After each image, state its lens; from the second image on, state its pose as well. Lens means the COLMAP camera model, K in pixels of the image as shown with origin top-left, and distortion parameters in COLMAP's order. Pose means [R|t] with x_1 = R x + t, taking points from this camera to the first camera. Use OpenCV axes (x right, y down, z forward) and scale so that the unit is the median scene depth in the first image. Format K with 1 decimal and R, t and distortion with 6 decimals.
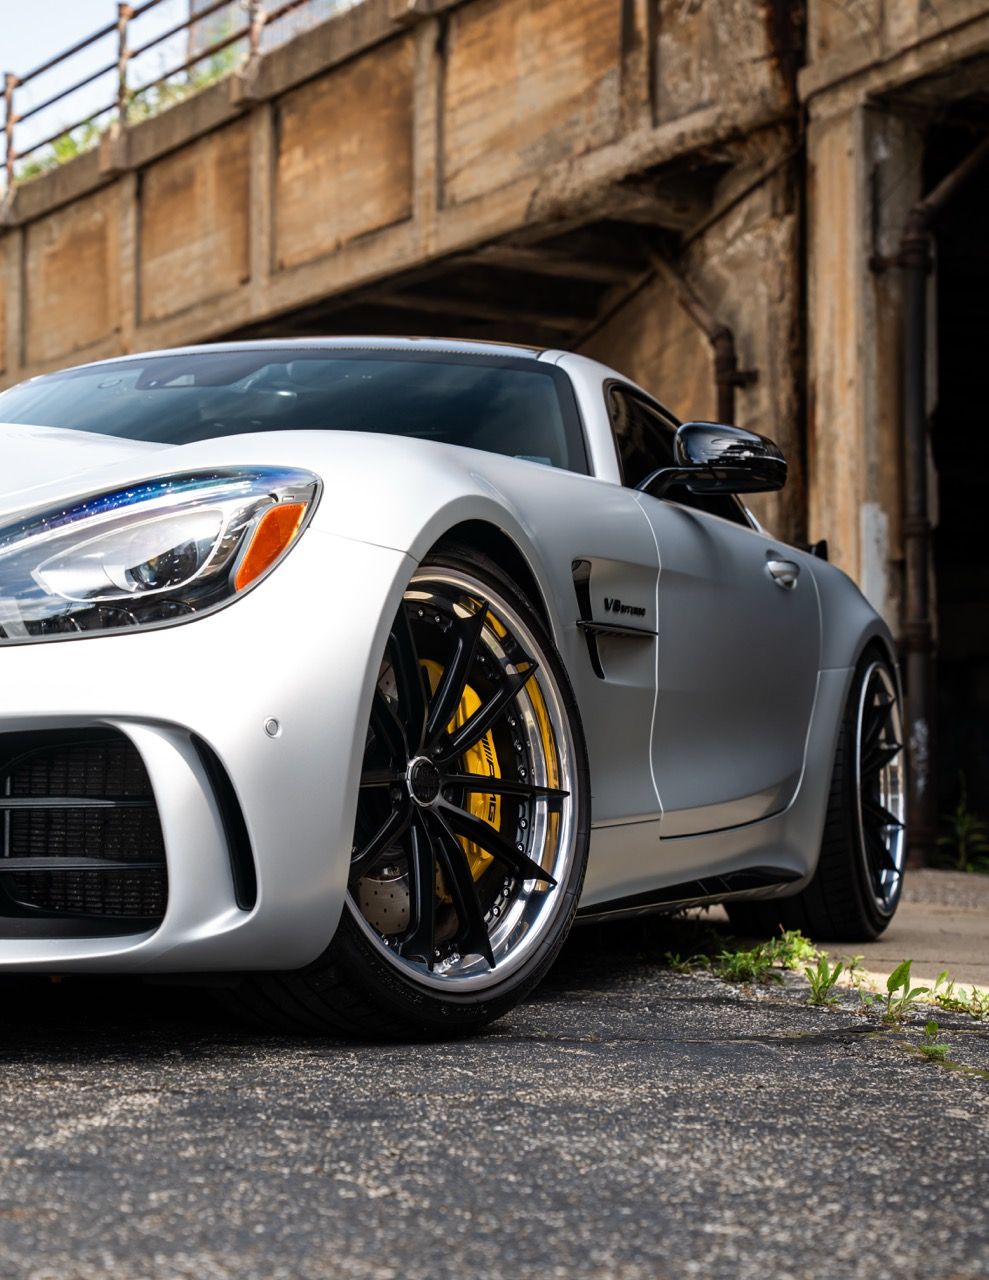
lens RADIAL K [[2534.2, 0, 486.1], [0, 2534.2, 689.5], [0, 0, 1]] dist [0.034092, 0.000000]
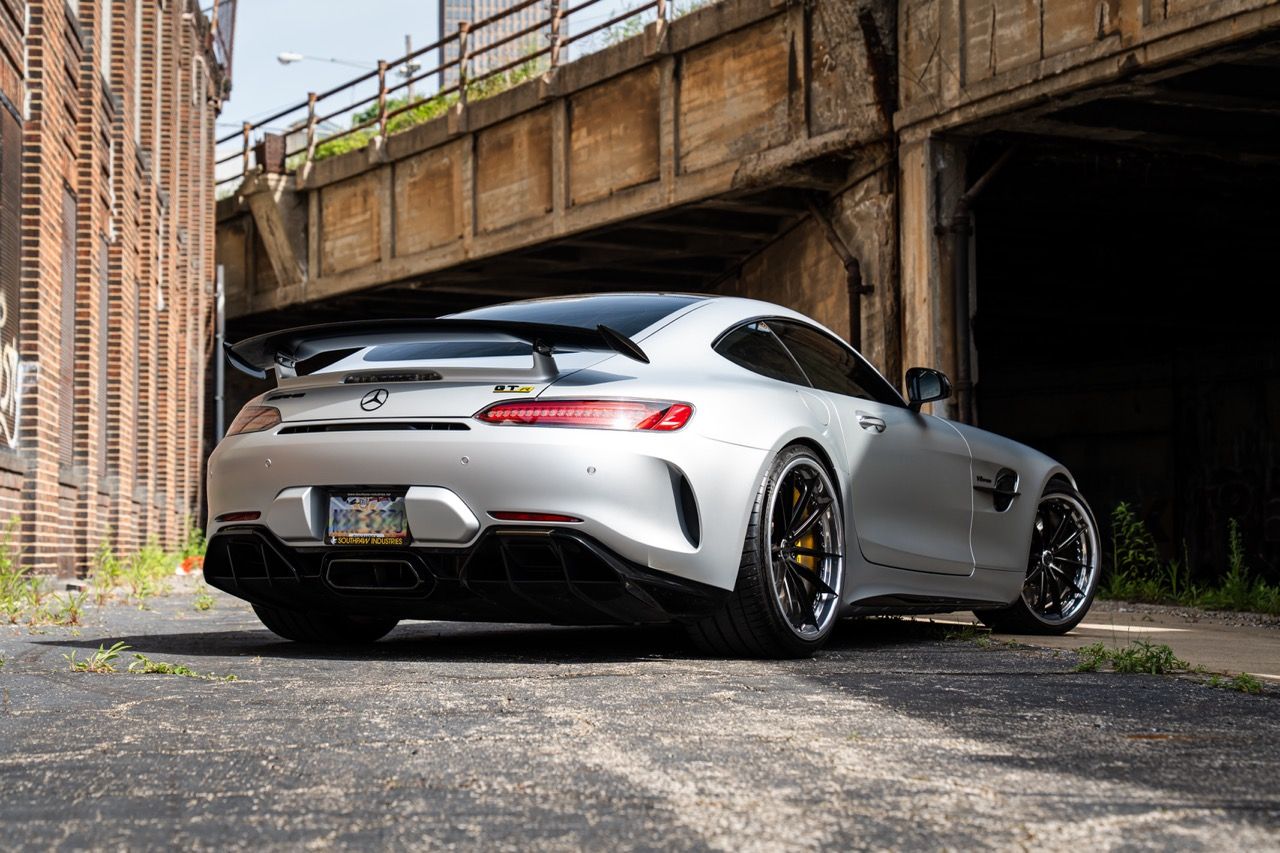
lens RADIAL K [[2128.7, 0, 629.8], [0, 2128.7, 430.5], [0, 0, 1]] dist [0.011414, 0.000000]
pose [[0.999457, -0.011427, -0.030920, -0.009369], [0.011176, 0.999903, -0.008282, -0.020726], [0.031012, 0.007932, 0.999488, -0.373007]]
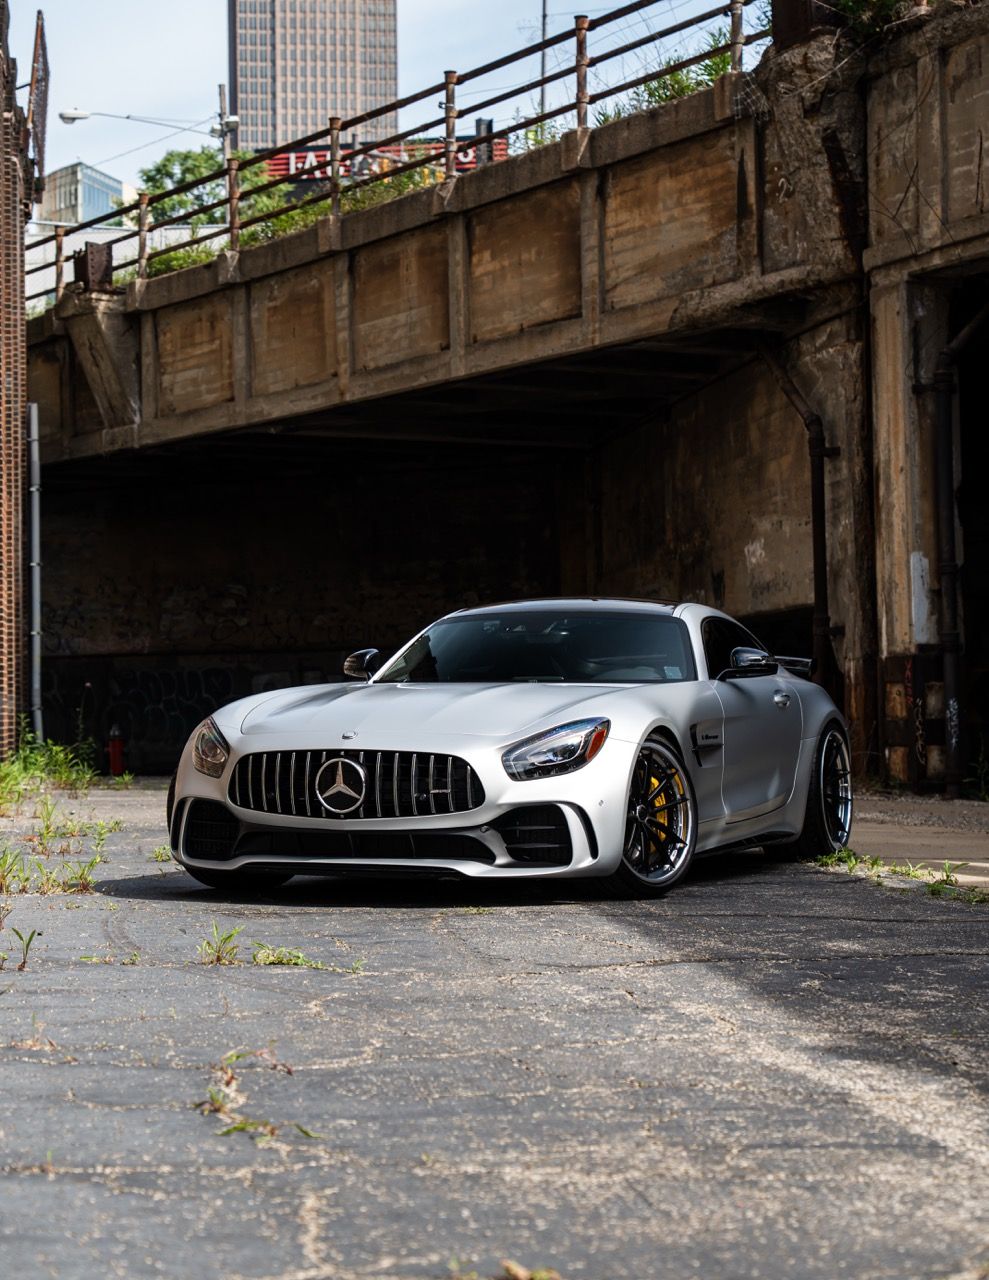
lens RADIAL K [[2740.8, 0, 500.2], [0, 2740.8, 633.3], [0, 0, 1]] dist [-0.006478, 0.000000]
pose [[0.999472, -0.020727, -0.025023, -0.044250], [0.021213, 0.999589, 0.019303, -0.053259], [0.024613, -0.019824, 0.999500, -0.514284]]
